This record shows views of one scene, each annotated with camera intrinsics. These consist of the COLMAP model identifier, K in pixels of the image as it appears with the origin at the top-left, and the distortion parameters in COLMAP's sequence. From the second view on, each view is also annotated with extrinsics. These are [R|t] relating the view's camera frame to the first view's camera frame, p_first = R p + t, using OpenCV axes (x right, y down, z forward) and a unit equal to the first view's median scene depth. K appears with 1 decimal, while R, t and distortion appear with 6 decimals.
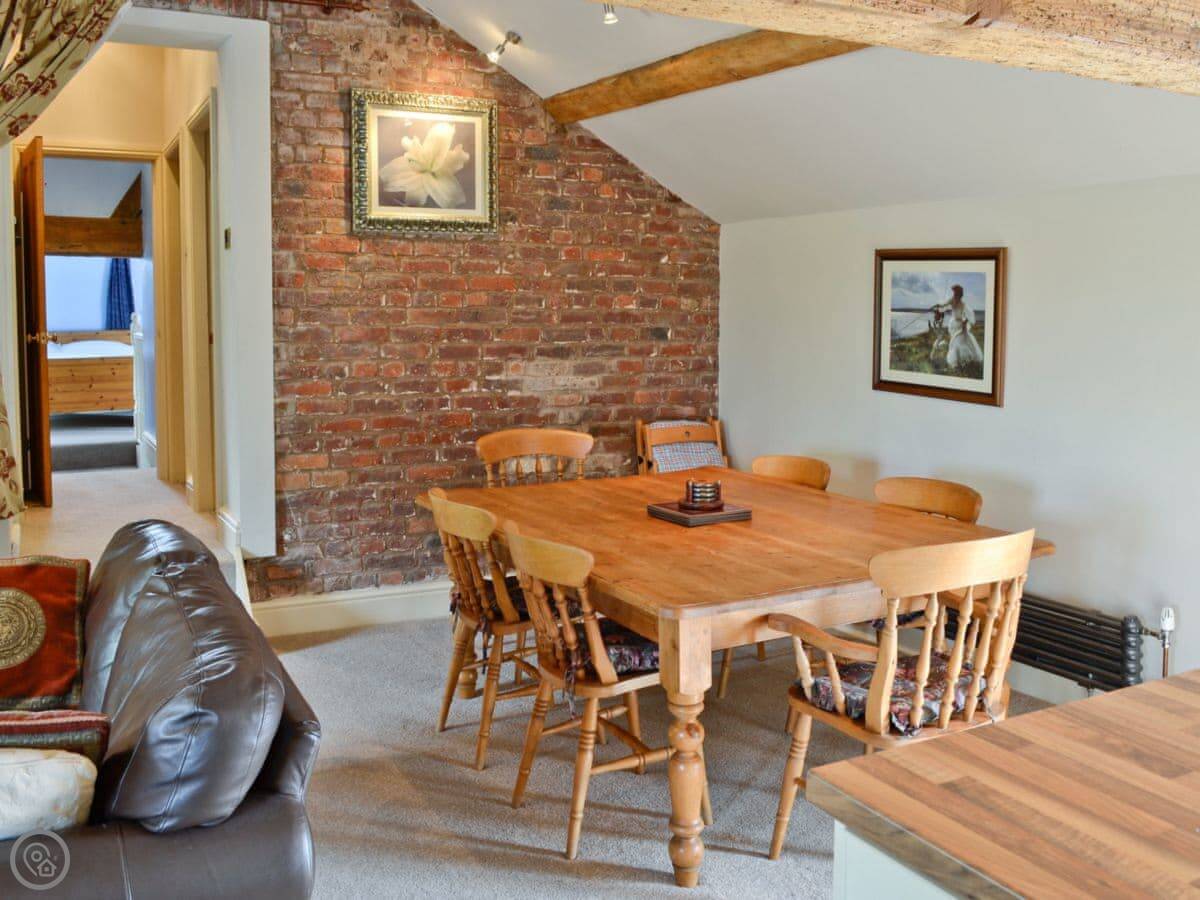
lens RADIAL K [[1093.4, 0, 601.3], [0, 1093.4, 354.3], [0, 0, 1]] dist [-0.040870, -0.006745]
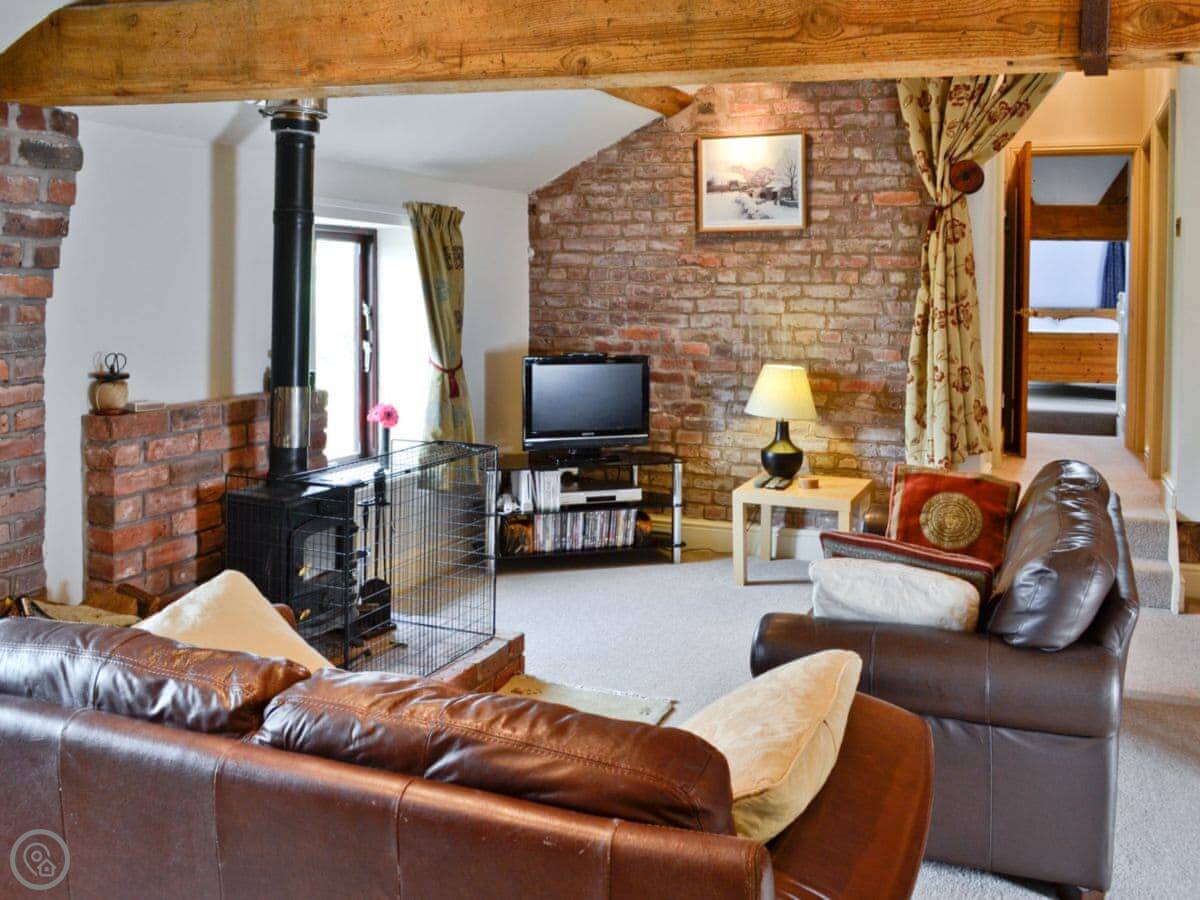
lens RADIAL K [[1093.4, 0, 601.3], [0, 1093.4, 354.3], [0, 0, 1]] dist [-0.040870, -0.006745]
pose [[0.639227, 0.057802, -0.766843, 0.137108], [-0.042240, 0.998305, 0.040039, 0.003173], [0.767857, 0.006798, 0.640585, -0.155935]]
